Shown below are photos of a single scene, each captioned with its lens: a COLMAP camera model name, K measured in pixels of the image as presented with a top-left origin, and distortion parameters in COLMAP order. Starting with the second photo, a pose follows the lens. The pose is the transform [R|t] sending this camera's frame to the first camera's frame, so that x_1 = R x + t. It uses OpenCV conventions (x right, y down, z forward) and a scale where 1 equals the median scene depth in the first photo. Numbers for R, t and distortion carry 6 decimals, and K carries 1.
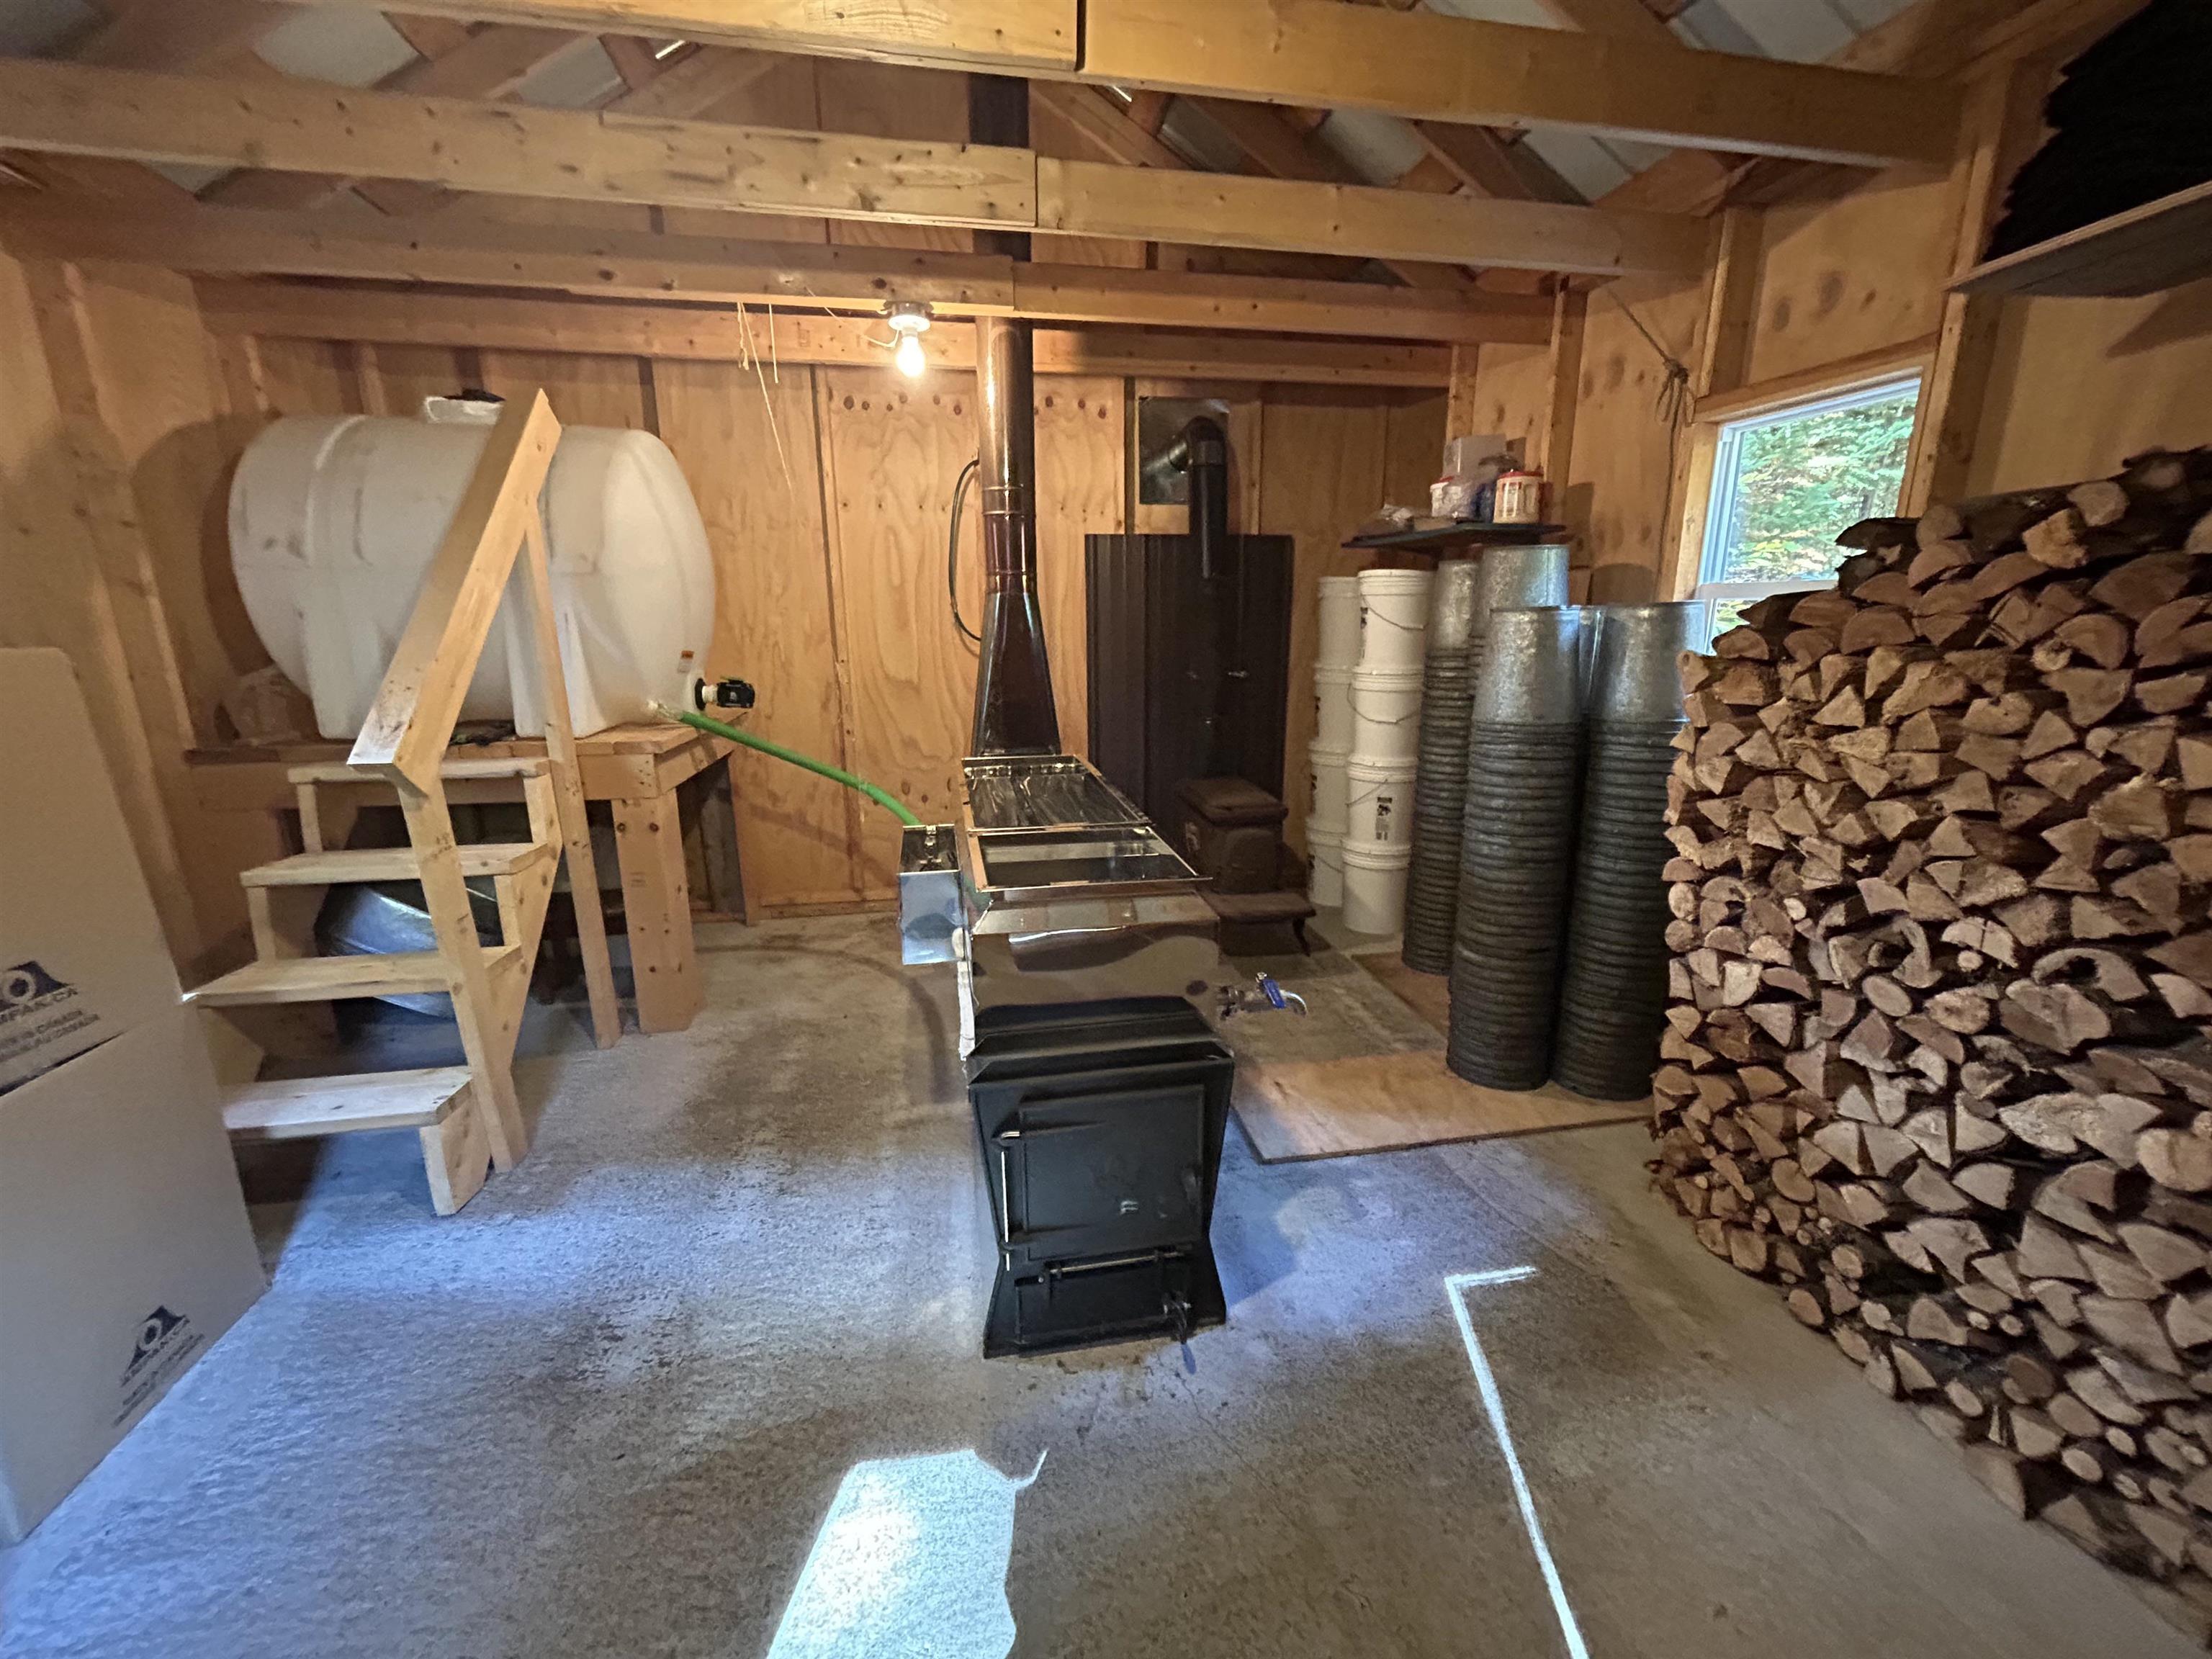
lens RADIAL K [[888.4, 0, 1106.0], [0, 888.4, 829.5], [0, 0, 1]] dist [-0.000562, 0.000171]
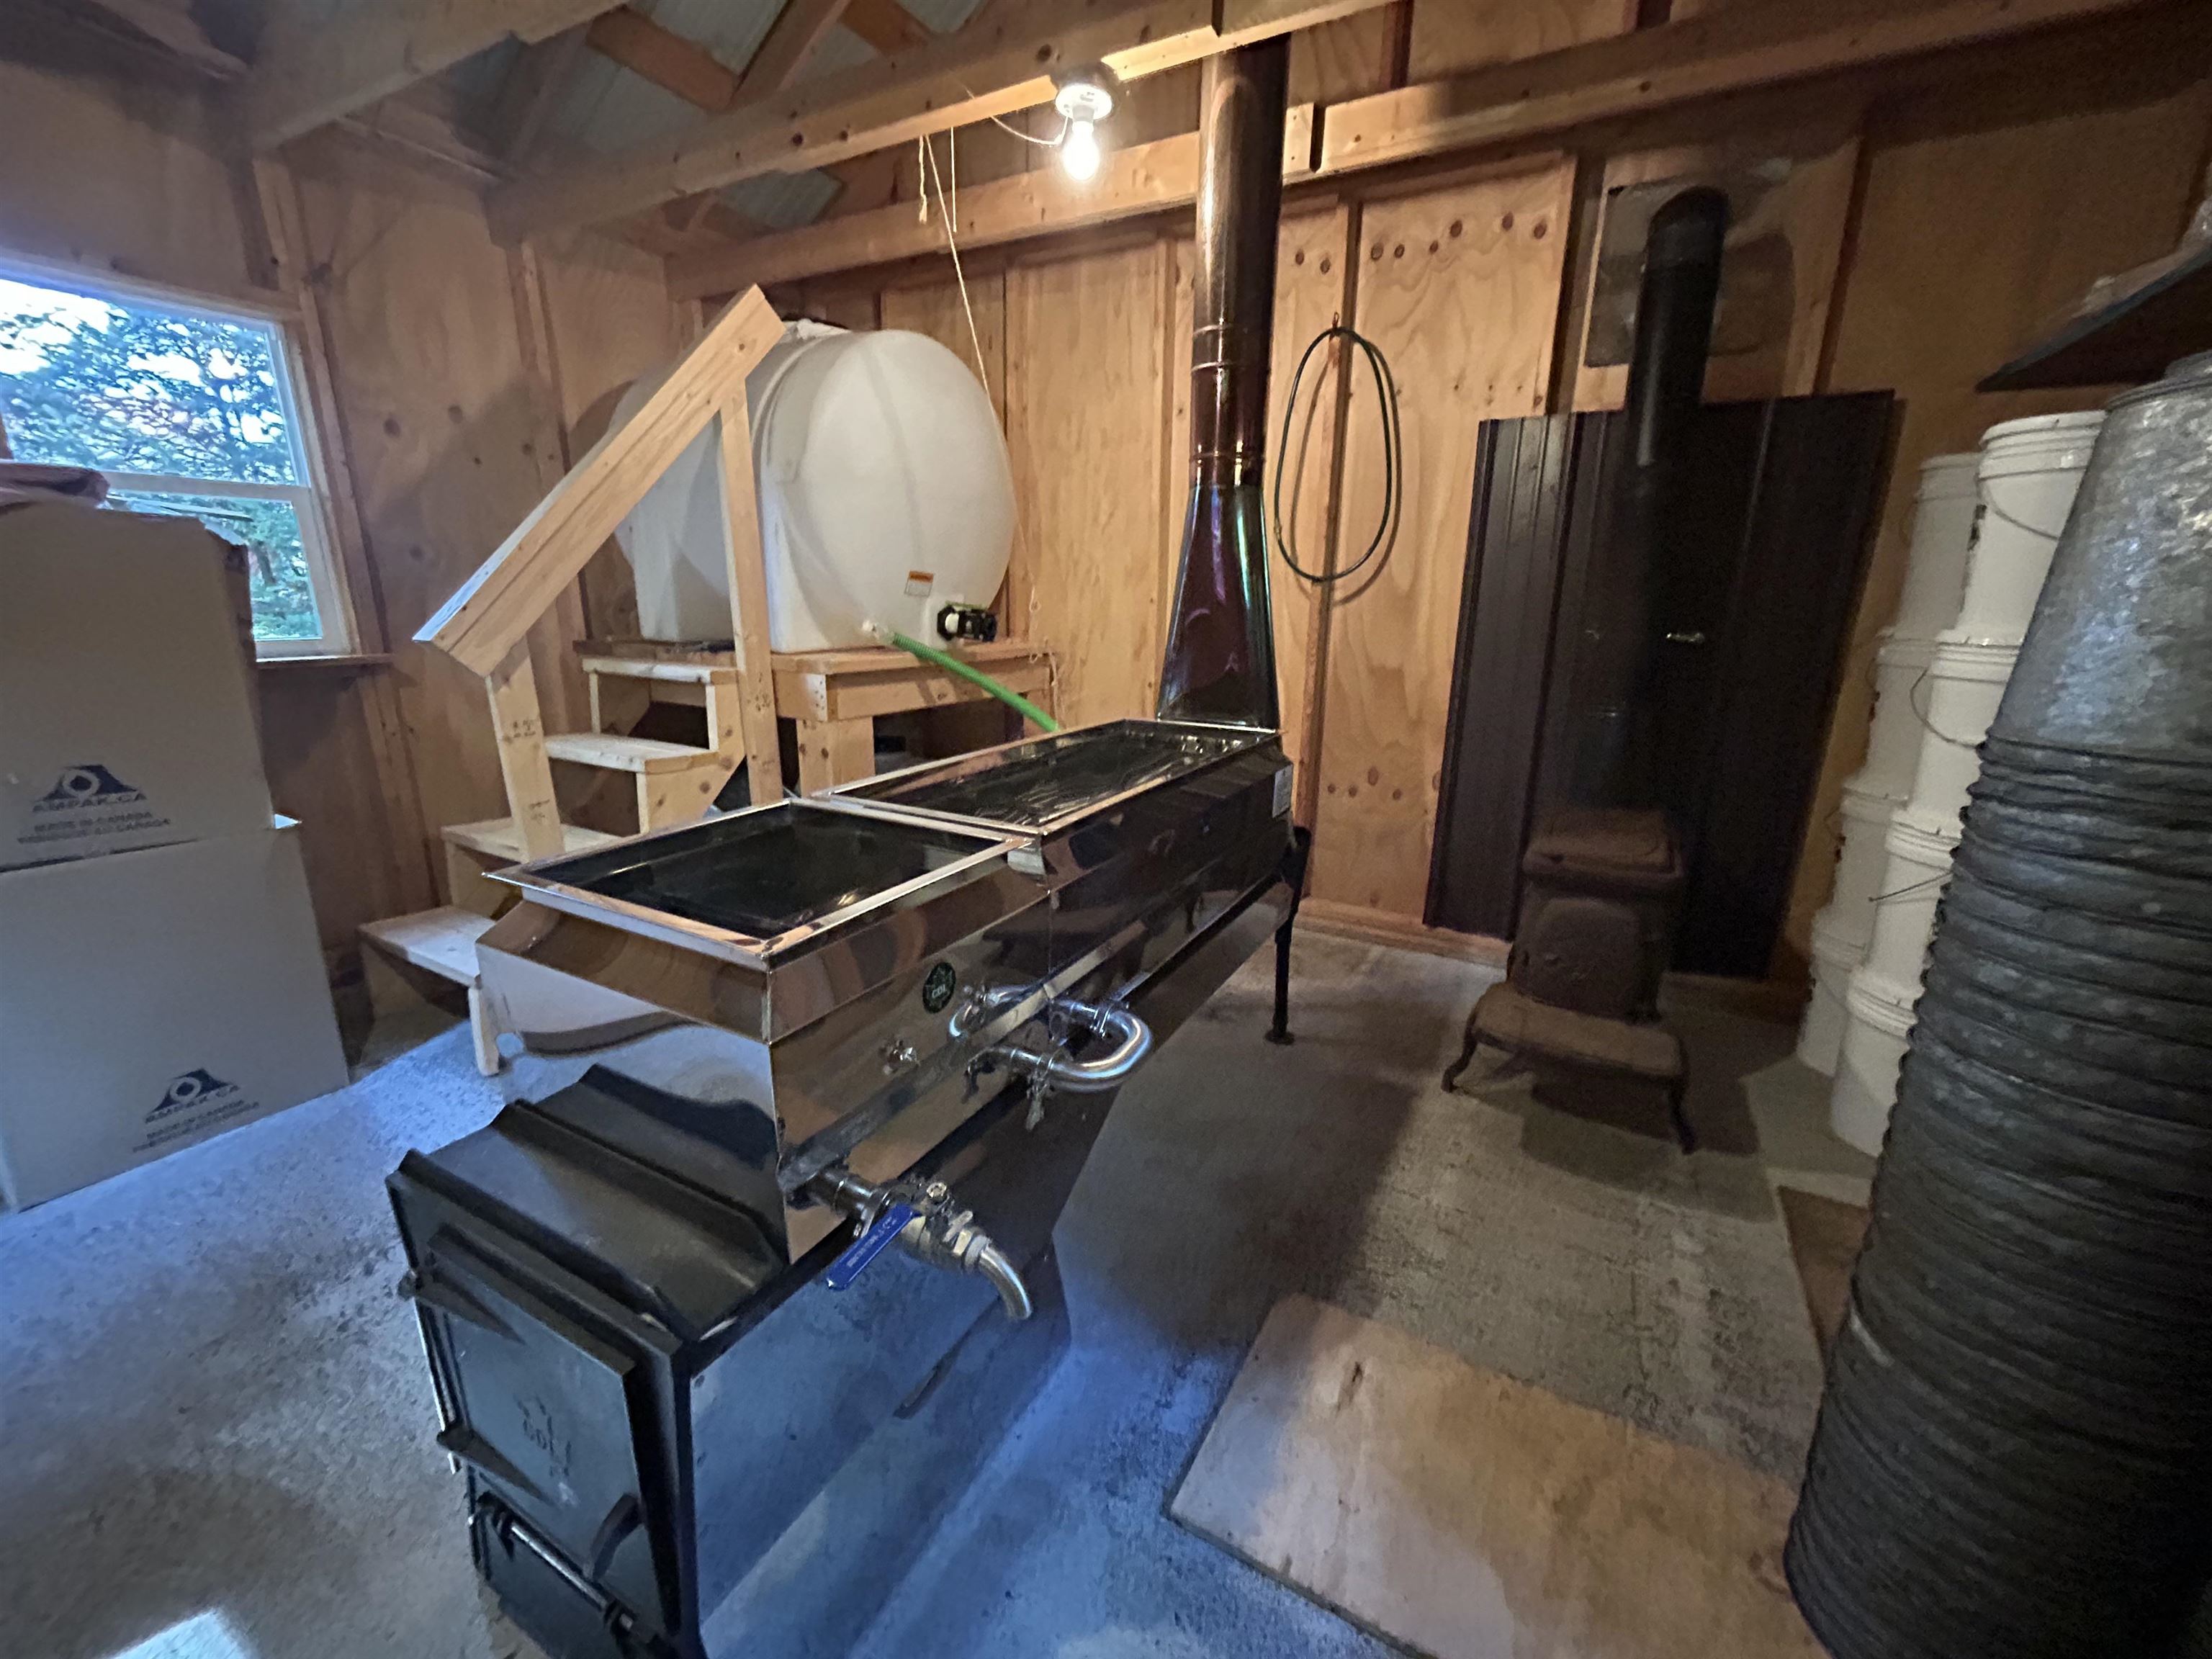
lens RADIAL K [[888.4, 0, 1106.0], [0, 888.4, 829.5], [0, 0, 1]] dist [-0.000562, 0.000171]
pose [[0.777008, 0.179202, -0.603445, 0.322365], [-0.167437, 0.982926, 0.076300, -0.046412], [0.606814, 0.041753, 0.793746, 0.447672]]
